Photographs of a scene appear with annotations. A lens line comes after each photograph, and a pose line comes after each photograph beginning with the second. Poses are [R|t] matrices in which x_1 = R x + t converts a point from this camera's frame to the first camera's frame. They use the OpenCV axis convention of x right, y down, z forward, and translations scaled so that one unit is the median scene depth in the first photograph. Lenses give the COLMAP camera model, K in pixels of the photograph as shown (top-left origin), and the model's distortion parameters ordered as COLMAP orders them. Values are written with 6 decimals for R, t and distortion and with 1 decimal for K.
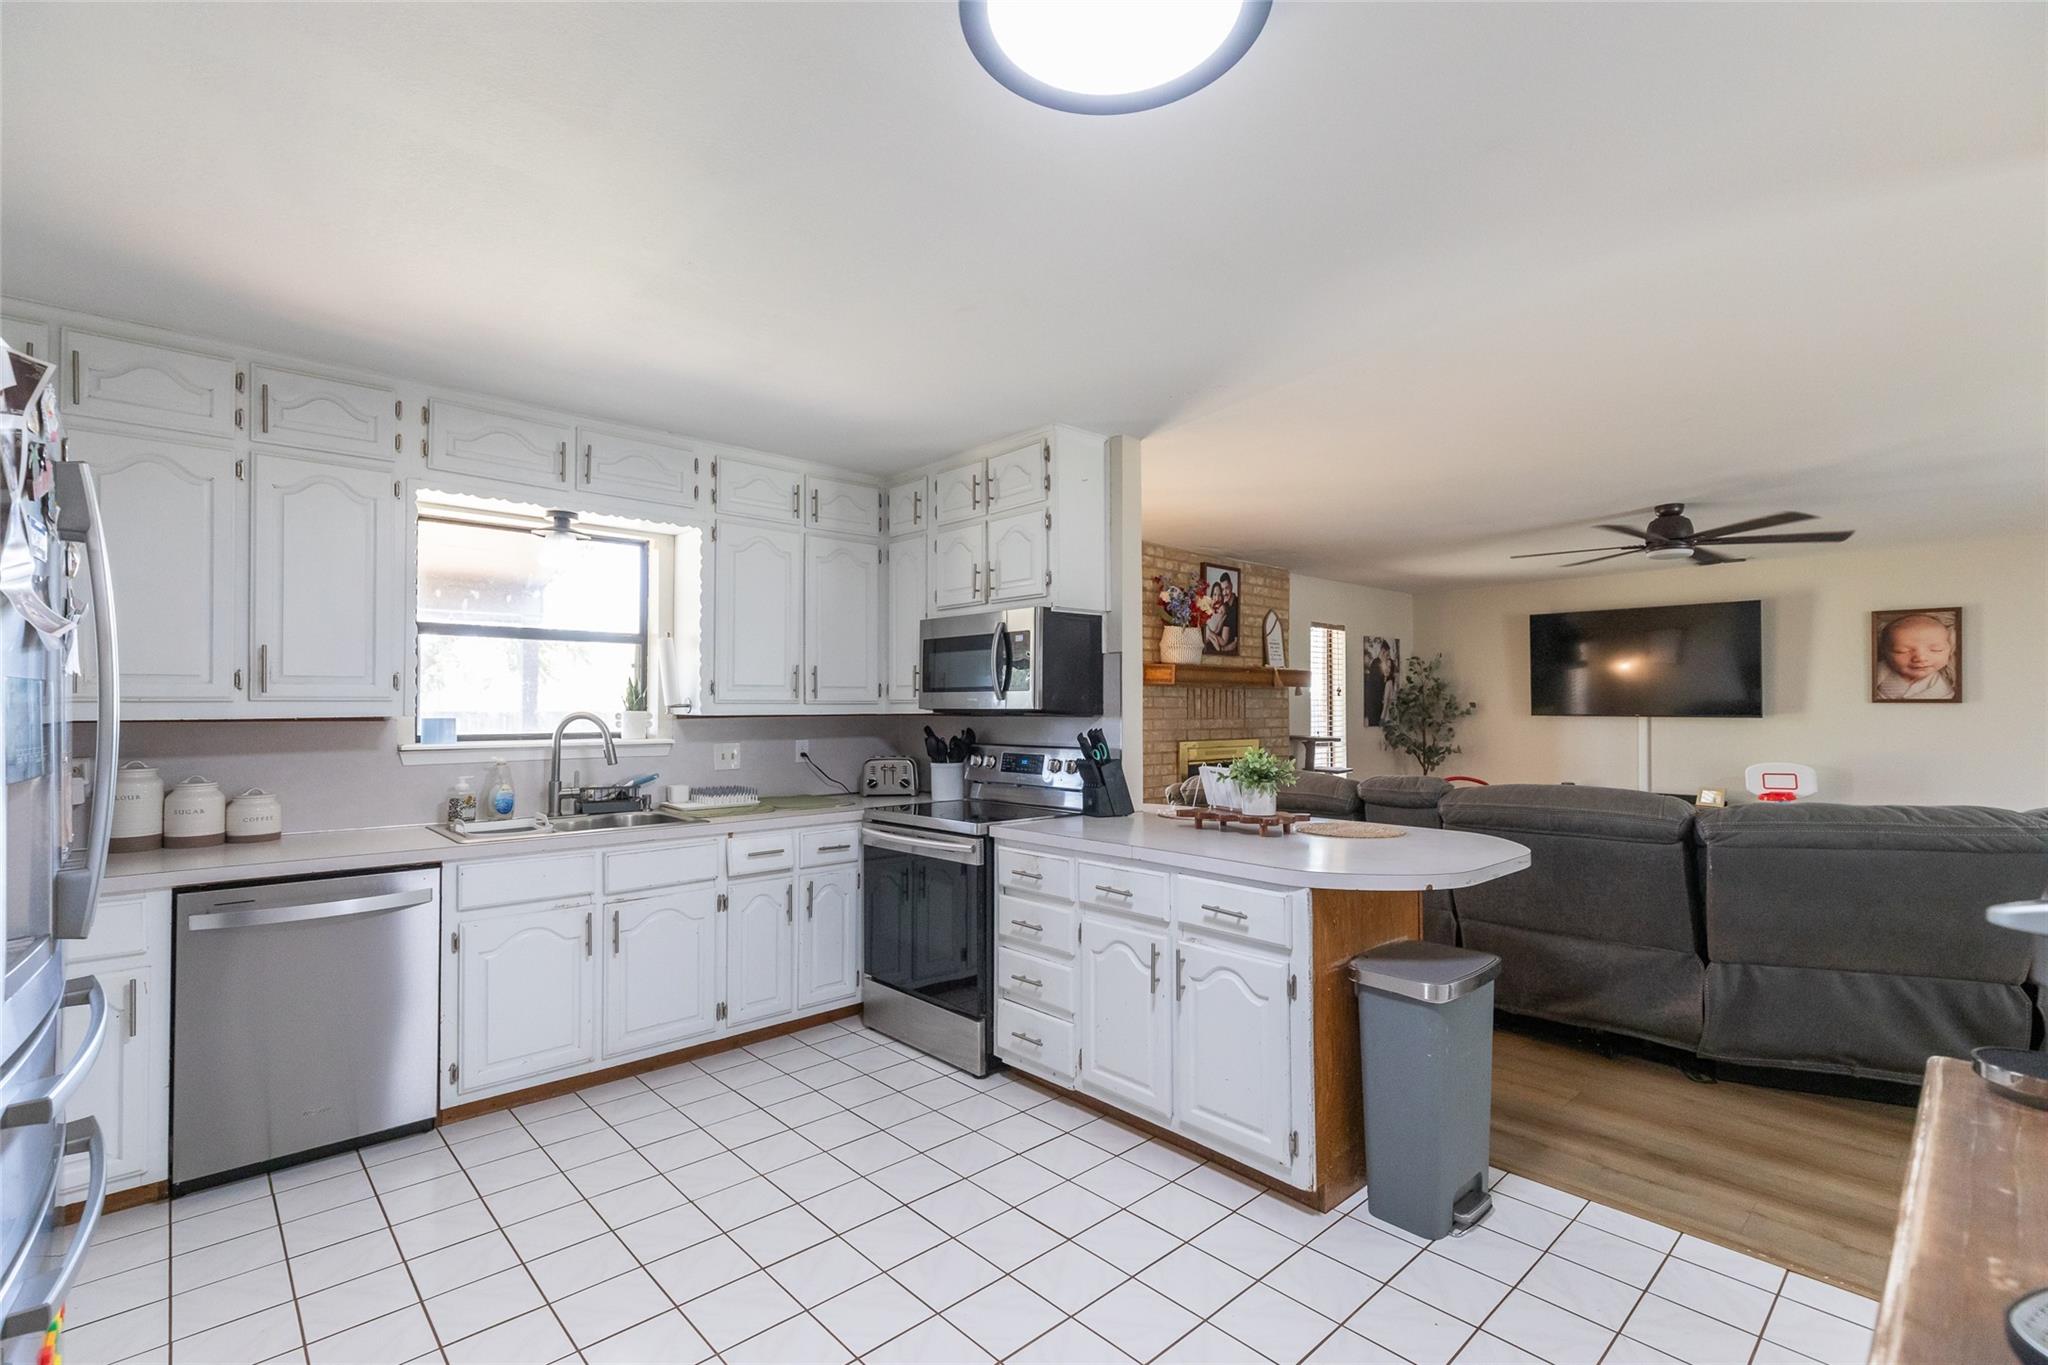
lens RADIAL K [[914.4, 0, 1024.0], [0, 914.4, 682.5], [0, 0, 1]] dist [-0.002093, -0.000132]
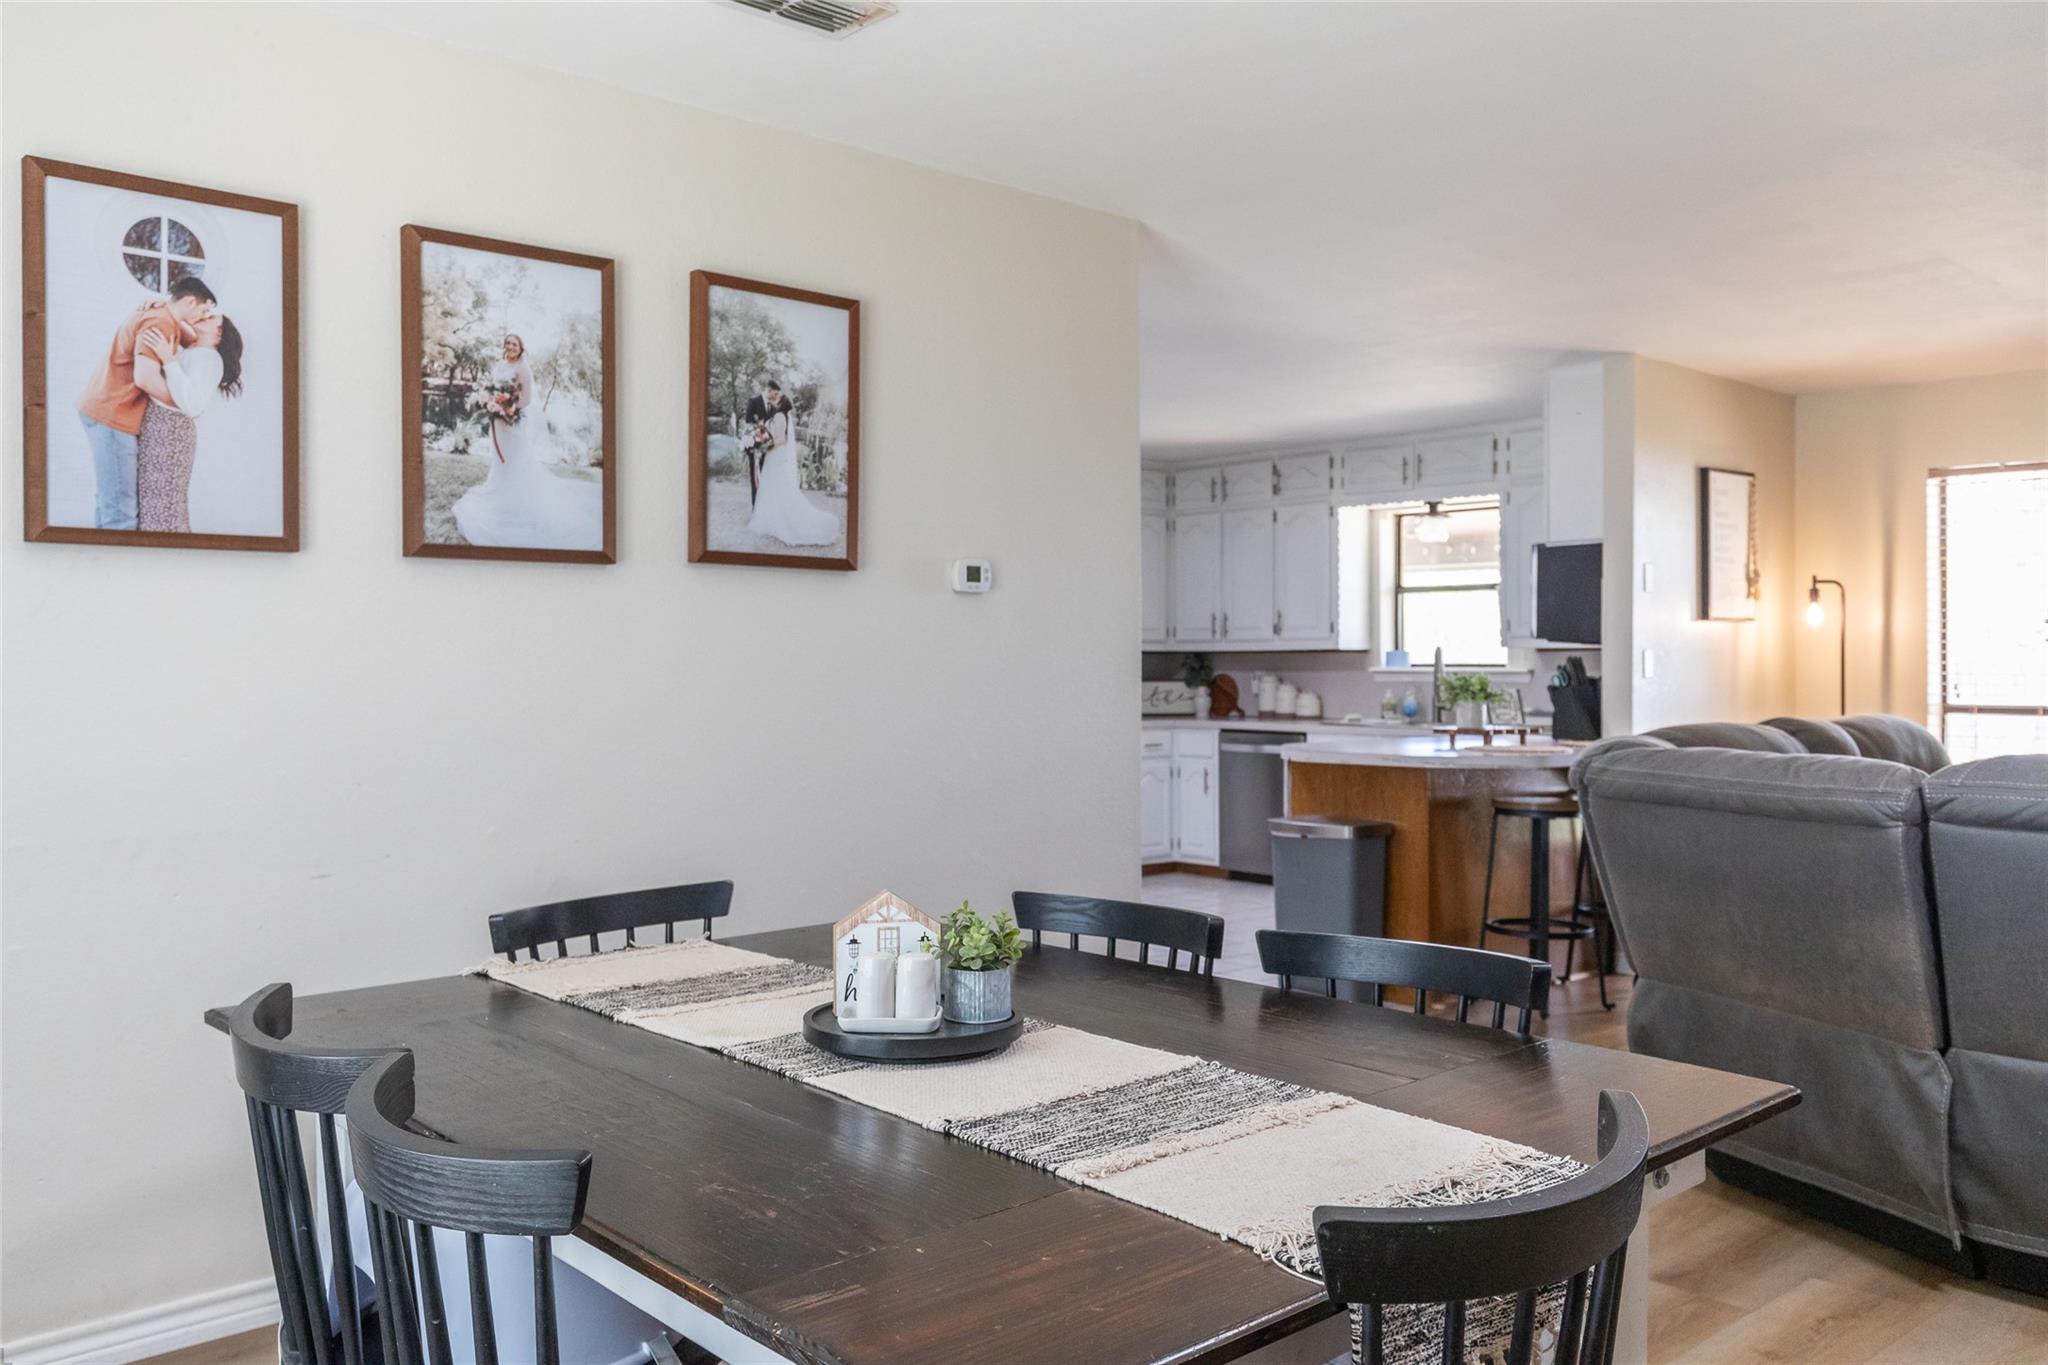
lens RADIAL K [[1672.5, 0, 1024.0], [0, 1672.5, 682.5], [0, 0, 1]] dist [0.008546, 0.004791]
pose [[-0.009950, 0.010919, -0.999891, 2.240441], [0.026846, 0.999583, 0.010648, 0.047559], [0.999590, -0.026737, -0.010239, 0.450350]]
